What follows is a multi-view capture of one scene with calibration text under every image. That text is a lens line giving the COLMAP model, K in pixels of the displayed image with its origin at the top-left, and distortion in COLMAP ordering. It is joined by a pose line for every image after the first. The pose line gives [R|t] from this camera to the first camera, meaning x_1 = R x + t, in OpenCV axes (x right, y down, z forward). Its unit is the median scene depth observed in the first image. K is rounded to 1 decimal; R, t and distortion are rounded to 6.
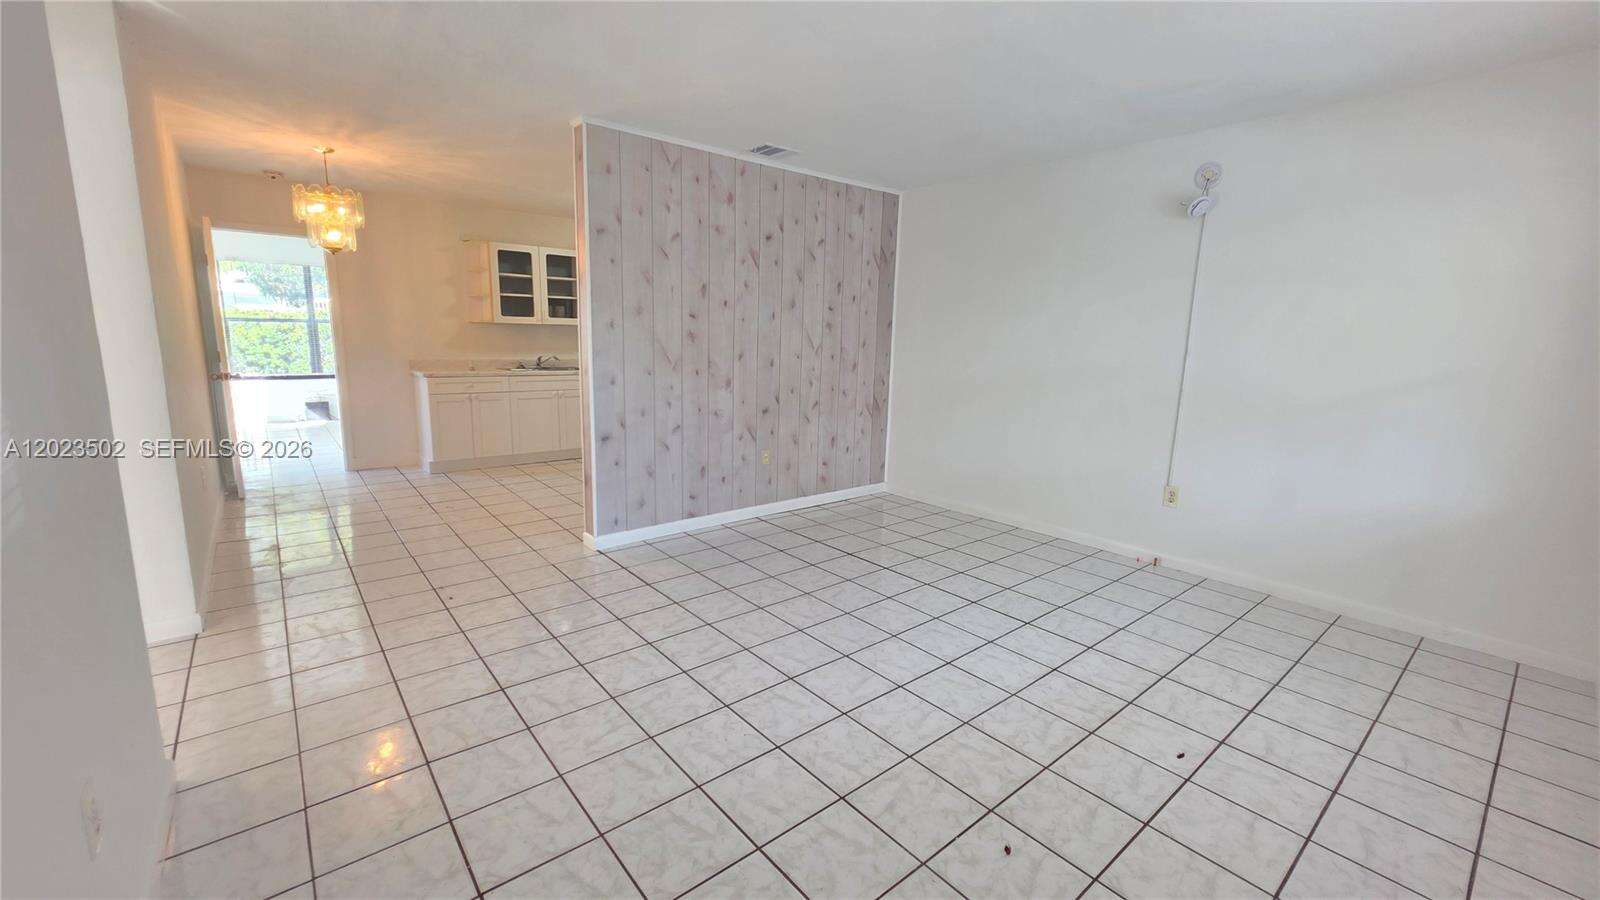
lens RADIAL K [[638.2, 0, 787.3], [0, 638.2, 450.7], [0, 0, 1]] dist [0.000055, -0.000074]
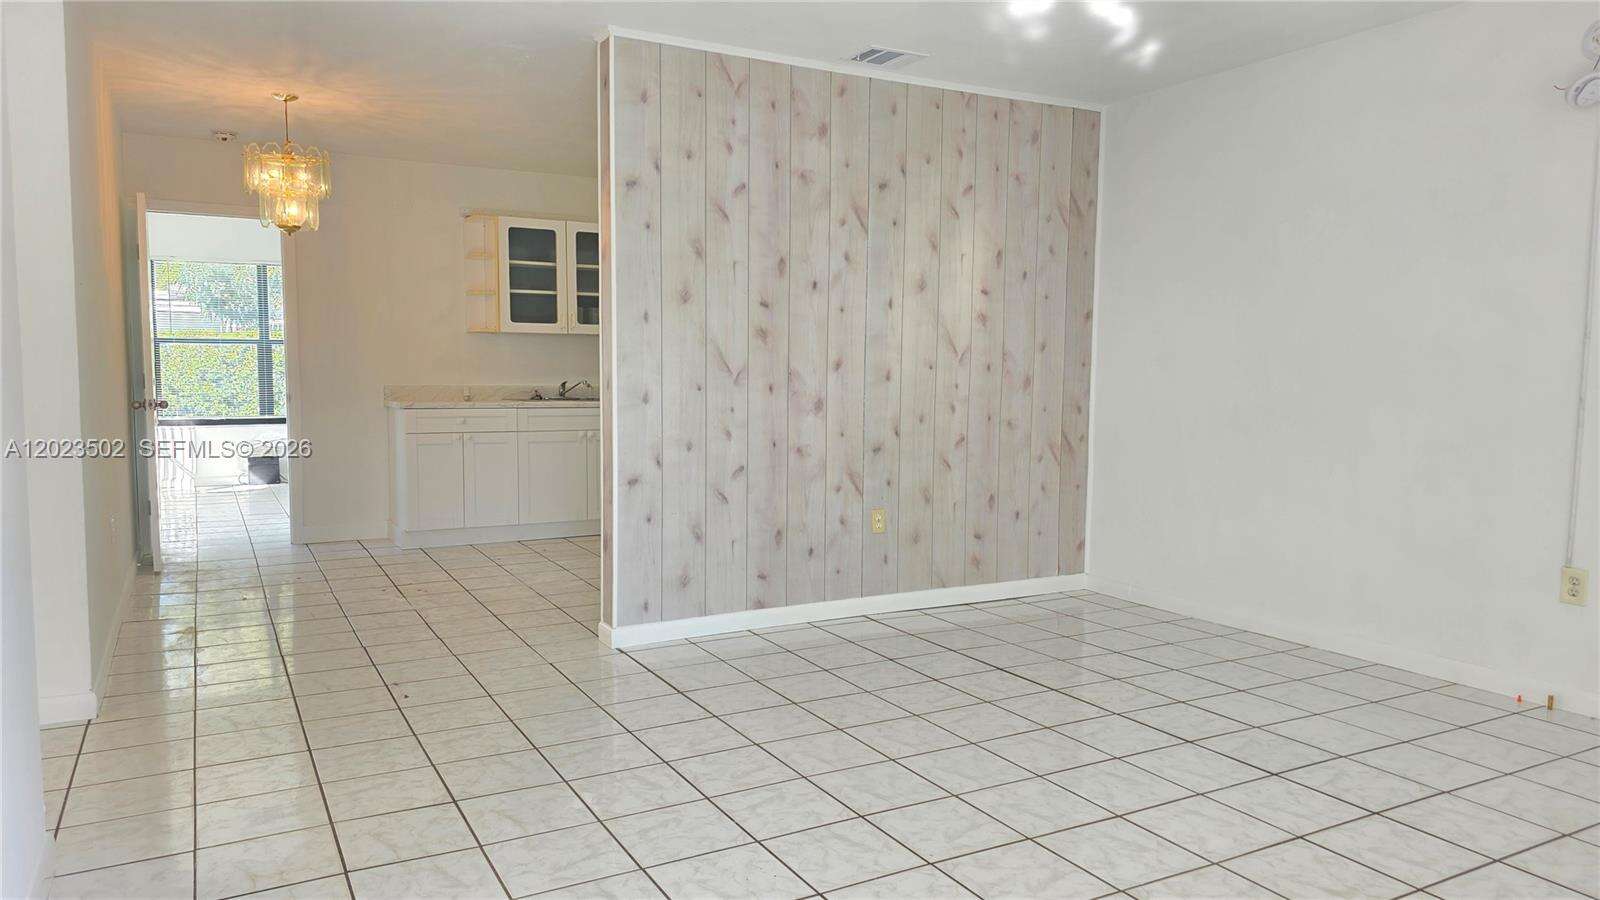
lens RADIAL K [[1093.2, 0, 790.9], [0, 1093.2, 480.0], [0, 0, 1]] dist [0.081069, -0.093378]
pose [[0.980524, 0.001770, -0.196392, 0.105552], [-0.019560, 0.995868, -0.088680, 0.075162], [0.195424, 0.090795, 0.976507, -0.107472]]
